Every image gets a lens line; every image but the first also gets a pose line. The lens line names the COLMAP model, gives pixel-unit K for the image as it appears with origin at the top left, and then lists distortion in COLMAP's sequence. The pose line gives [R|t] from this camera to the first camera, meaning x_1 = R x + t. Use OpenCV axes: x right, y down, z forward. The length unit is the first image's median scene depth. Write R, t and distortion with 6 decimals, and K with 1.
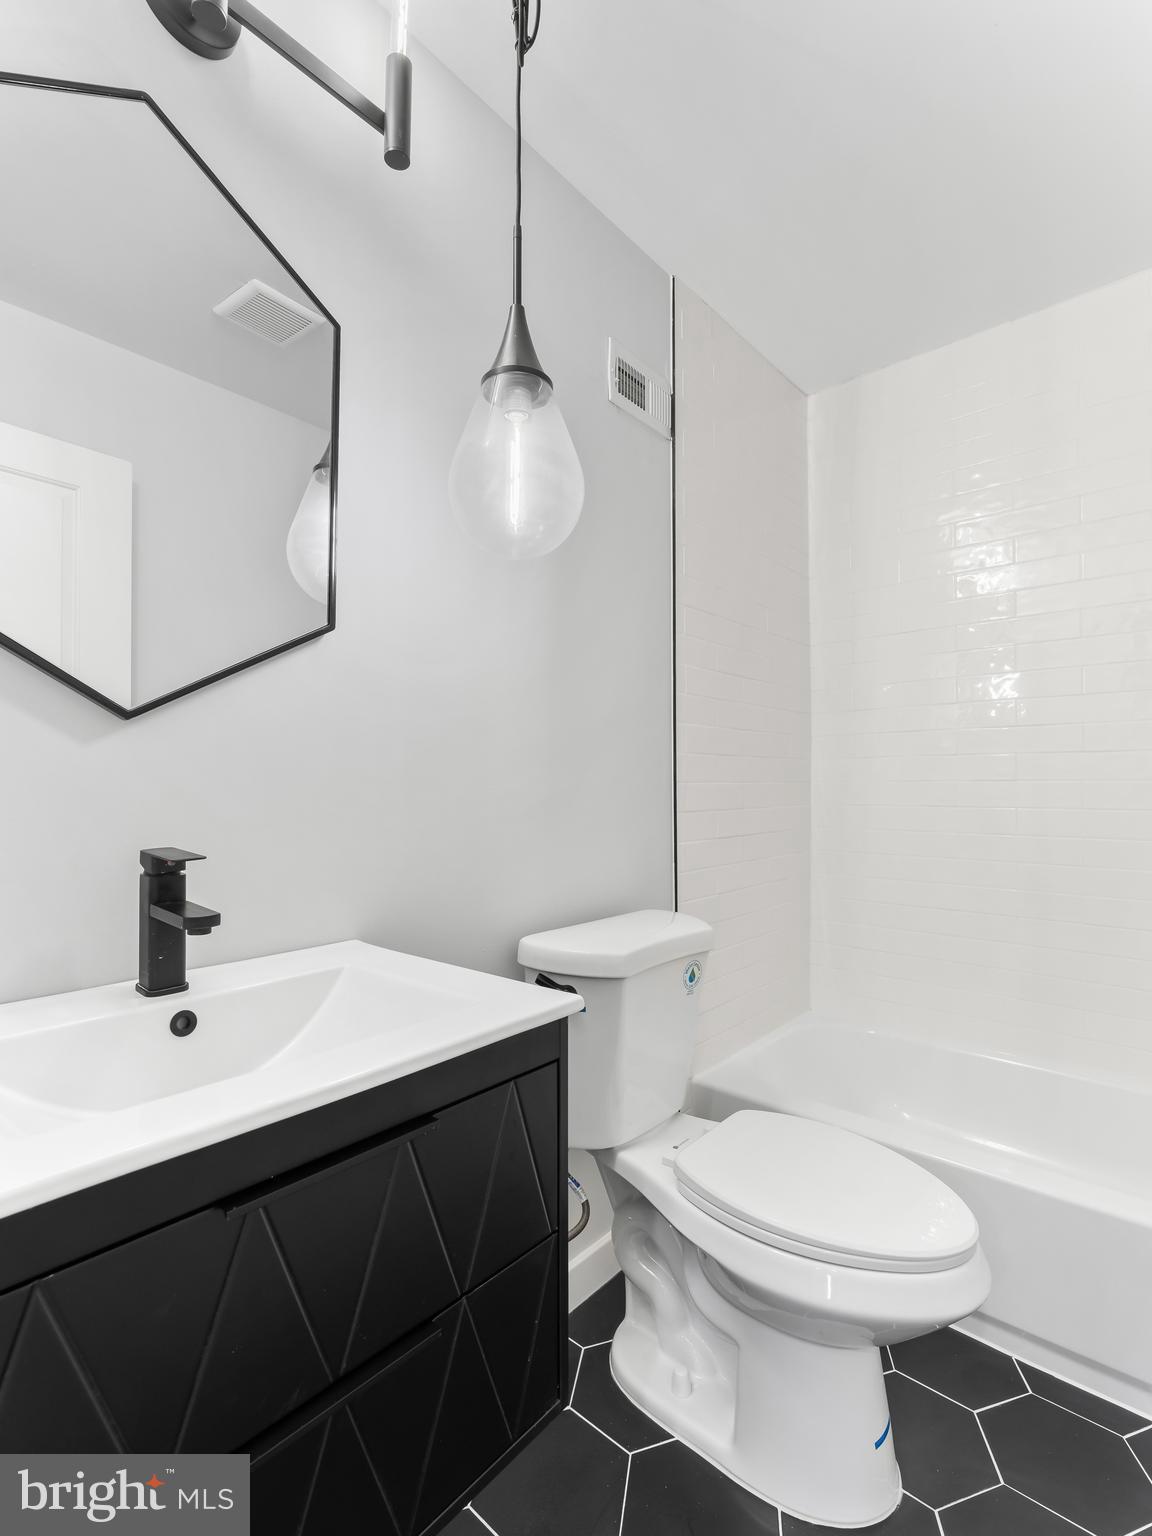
lens RADIAL K [[700.1, 0, 576.0], [0, 700.1, 768.0], [0, 0, 1]] dist [-0.002383, 0.001038]
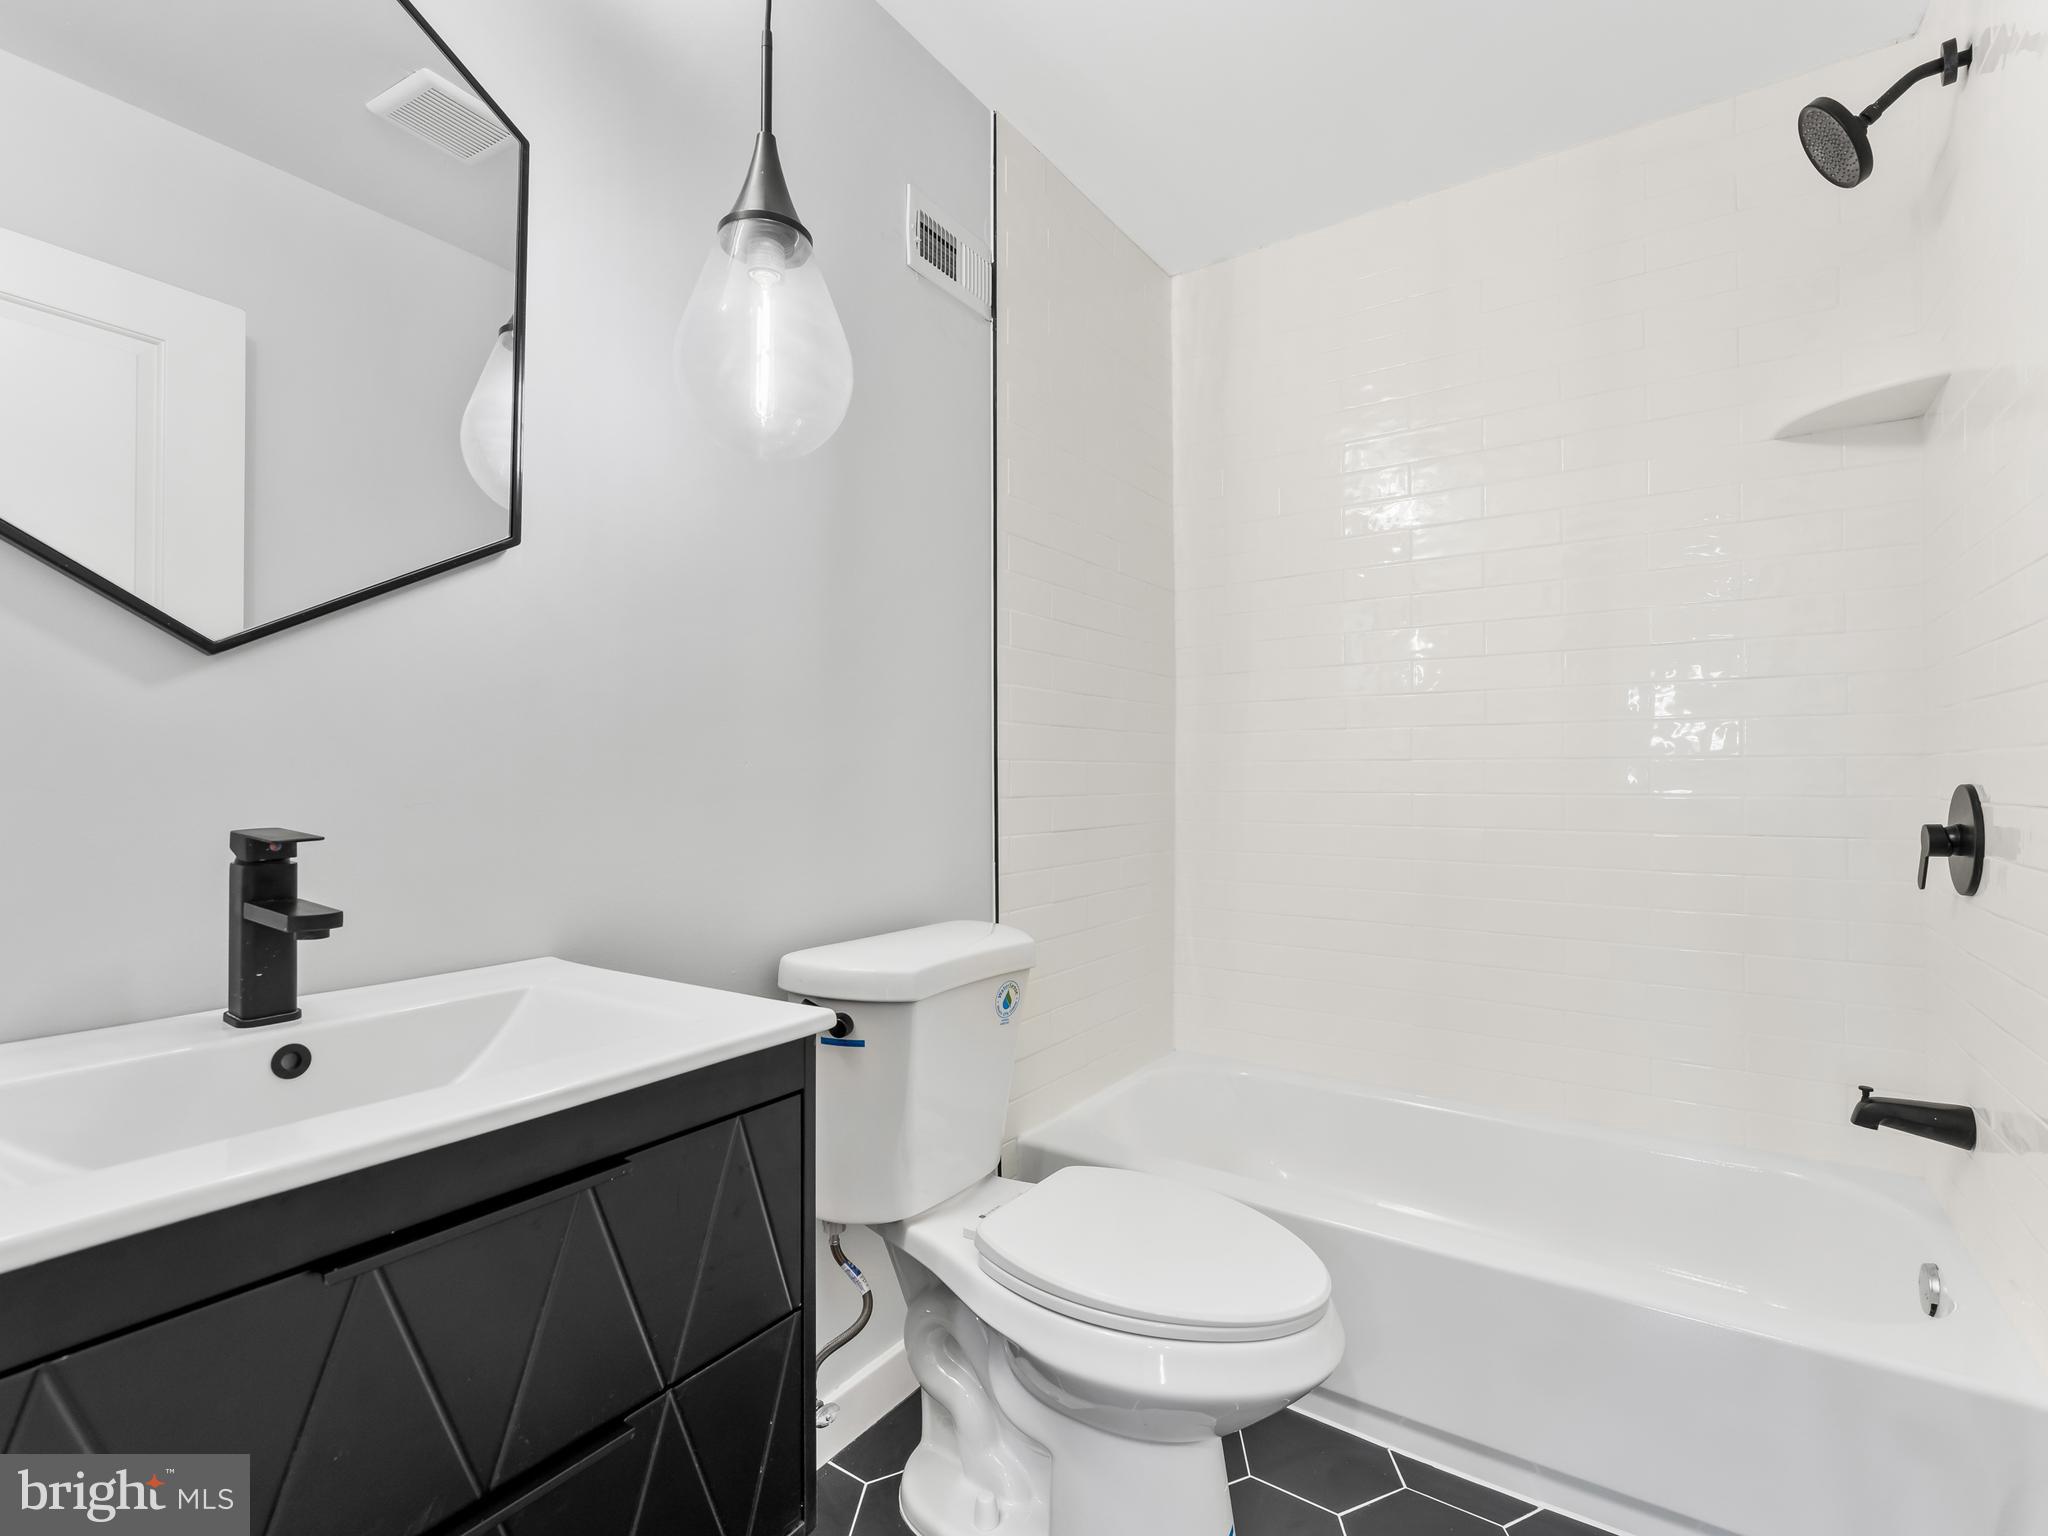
lens RADIAL K [[933.4, 0, 1023.9], [0, 933.4, 761.9], [0, 0, 1]] dist [-0.002383, 0.001038]
pose [[0.993535, 0.004084, 0.113455, 0.077090], [-0.004210, 0.999991, 0.000866, 0.031994], [-0.113450, -0.001338, 0.993543, -0.057911]]
